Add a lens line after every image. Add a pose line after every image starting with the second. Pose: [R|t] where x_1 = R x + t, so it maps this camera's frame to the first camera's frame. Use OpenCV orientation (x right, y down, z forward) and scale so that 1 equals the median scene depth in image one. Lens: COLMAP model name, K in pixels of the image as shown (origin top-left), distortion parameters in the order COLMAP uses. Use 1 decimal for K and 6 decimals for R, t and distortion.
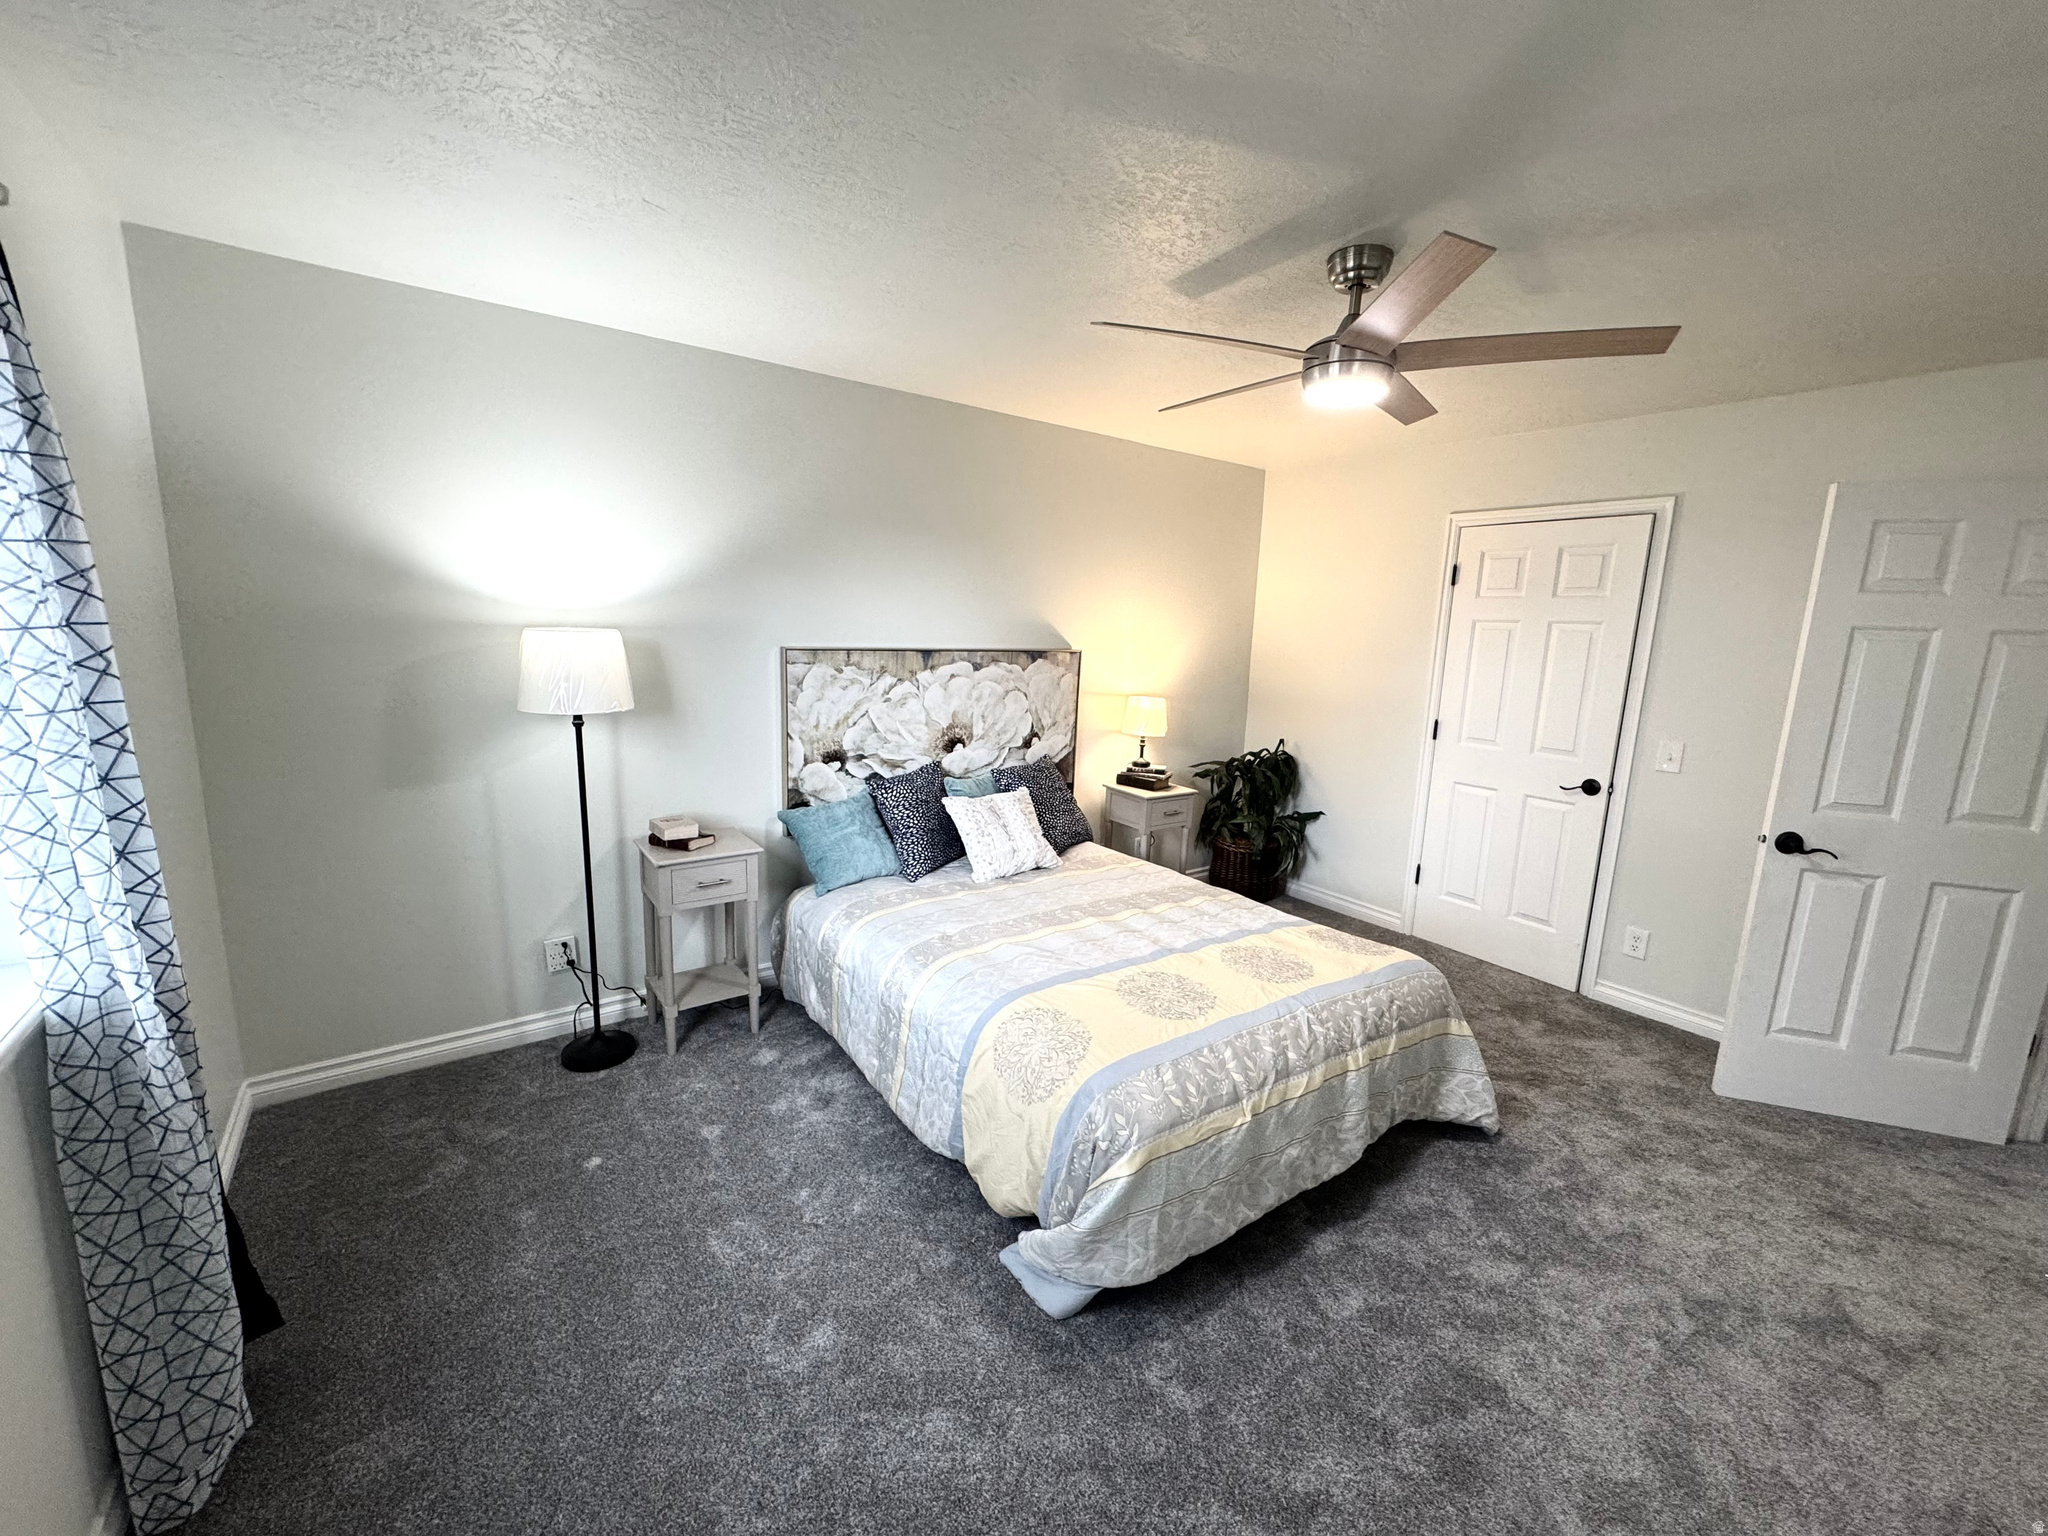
lens RADIAL K [[816.5, 0, 1020.5], [0, 816.5, 765.4], [0, 0, 1]] dist [-0.016046, -0.000006]
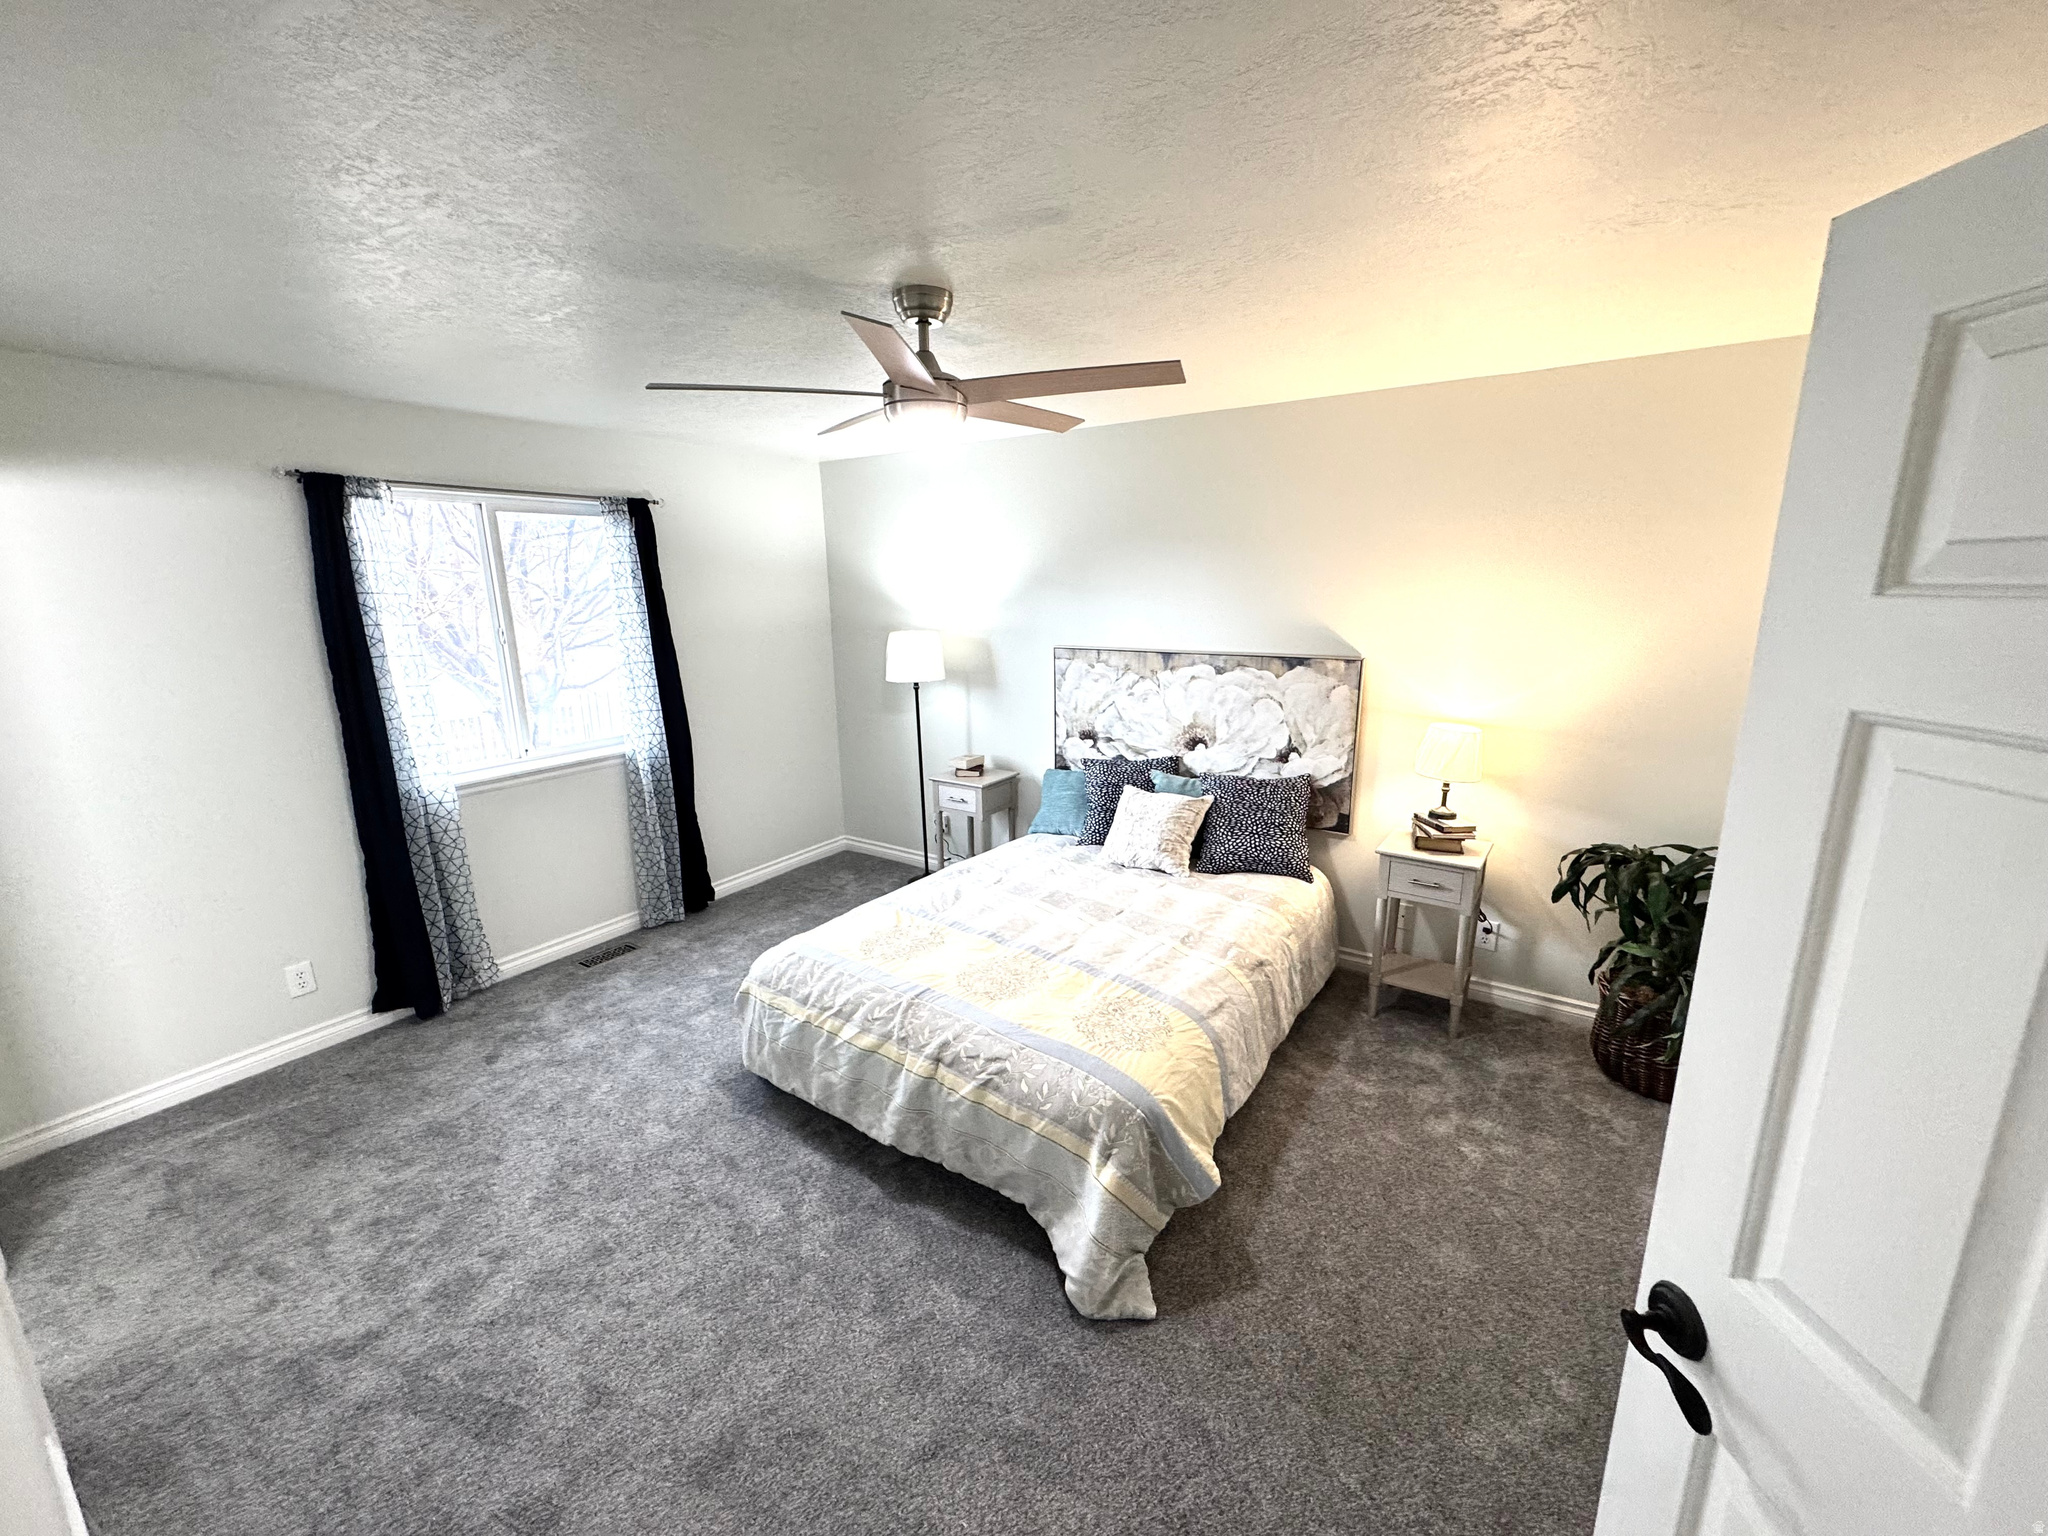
lens RADIAL K [[816.5, 0, 1020.5], [0, 816.5, 765.4], [0, 0, 1]] dist [-0.016046, -0.000006]
pose [[0.329666, 0.170707, -0.928536, 0.836478], [-0.138285, 0.981641, 0.131373, -0.106799], [0.933915, 0.085093, 0.347219, 0.444999]]
